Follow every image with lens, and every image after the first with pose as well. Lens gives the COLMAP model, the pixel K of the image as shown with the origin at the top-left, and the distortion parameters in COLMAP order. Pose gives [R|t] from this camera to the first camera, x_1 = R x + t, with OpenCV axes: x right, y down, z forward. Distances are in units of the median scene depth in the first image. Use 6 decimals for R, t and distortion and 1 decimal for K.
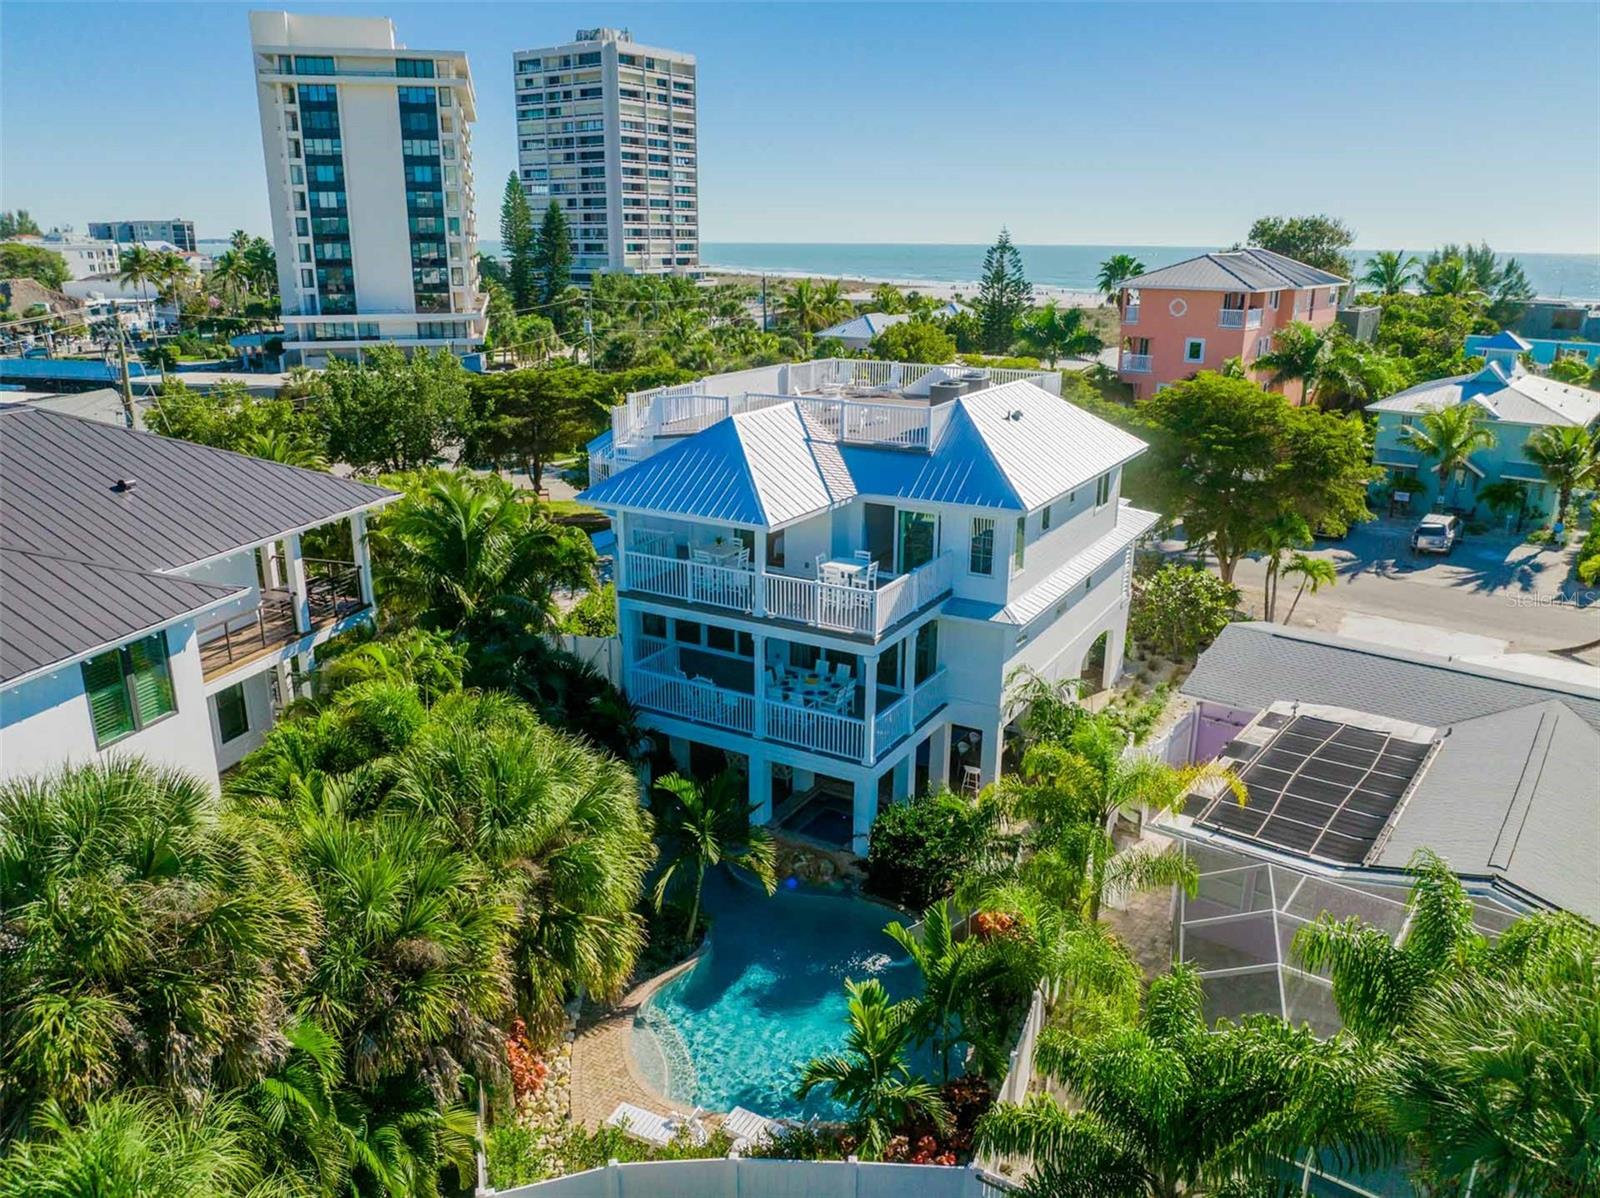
lens RADIAL K [[1150.9, 0, 800.0], [0, 1150.9, 599.0], [0, 0, 1]] dist [-0.035063, 0.000493]
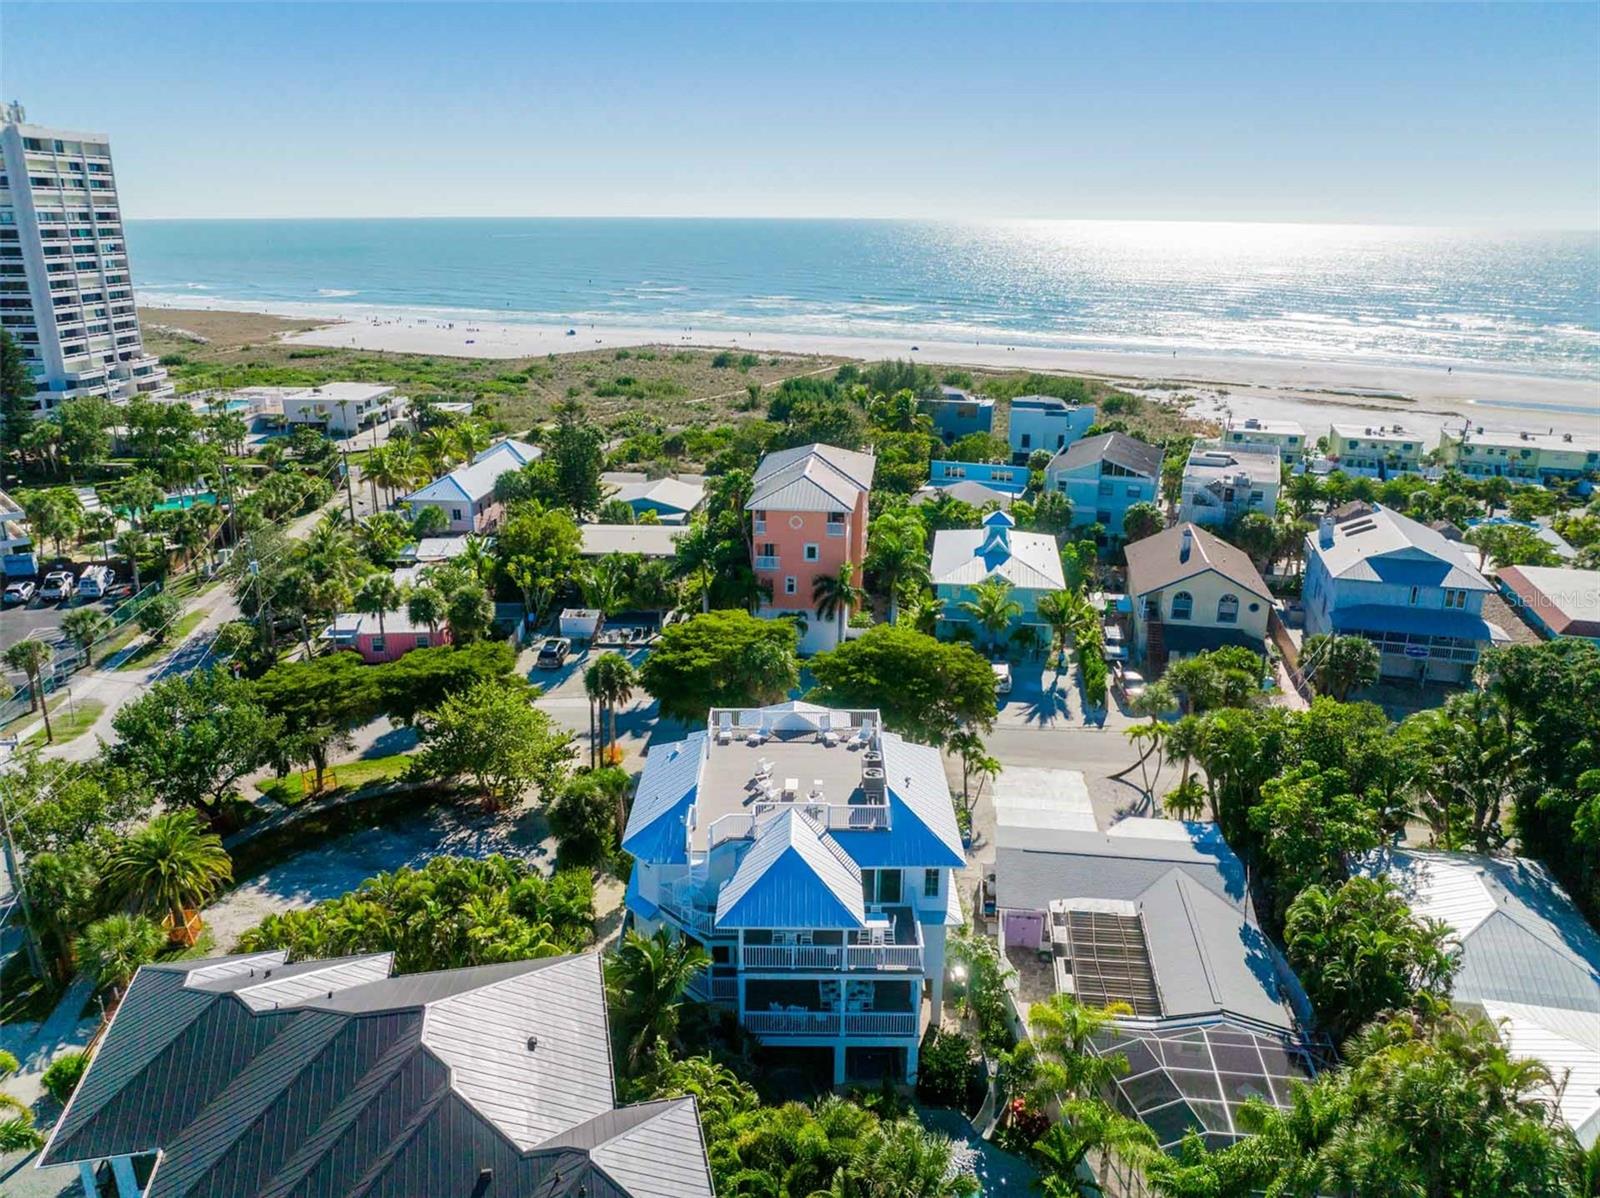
lens RADIAL K [[1150.9, 0, 800.0], [0, 1150.9, 599.0], [0, 0, 1]] dist [-0.035063, 0.000493]
pose [[0.864433, -0.159889, 0.476646, -0.107022], [0.148355, 0.986987, 0.062027, -0.084345], [-0.480361, 0.017095, 0.876904, -0.057558]]
